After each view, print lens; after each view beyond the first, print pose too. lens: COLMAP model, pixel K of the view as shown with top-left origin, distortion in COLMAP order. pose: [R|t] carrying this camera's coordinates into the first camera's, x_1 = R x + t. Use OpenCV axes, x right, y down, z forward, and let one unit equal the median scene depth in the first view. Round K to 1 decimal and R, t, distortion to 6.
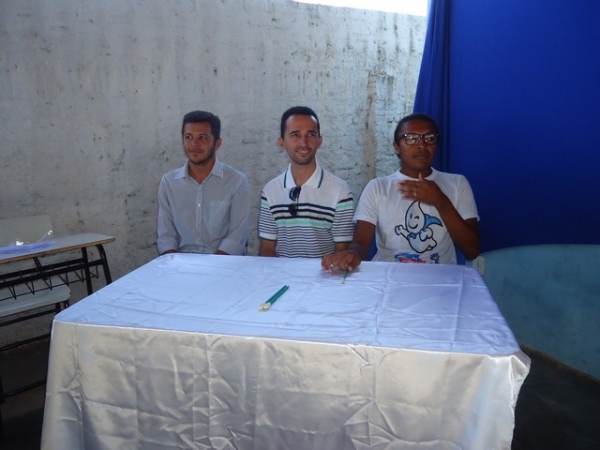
lens RADIAL K [[436.2, 0, 301.3], [0, 436.2, 222.1], [0, 0, 1]] dist [-0.008499, 0.005732]
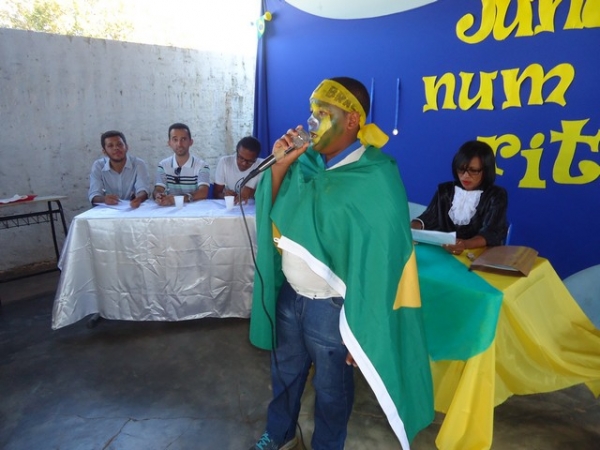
lens RADIAL K [[436.2, 0, 301.3], [0, 436.2, 222.1], [0, 0, 1]] dist [-0.008499, 0.005732]
pose [[0.965877, -0.037292, 0.256301, 0.003571], [0.034329, 0.999282, 0.016029, 0.093960], [-0.256715, -0.006684, 0.966464, -0.575719]]
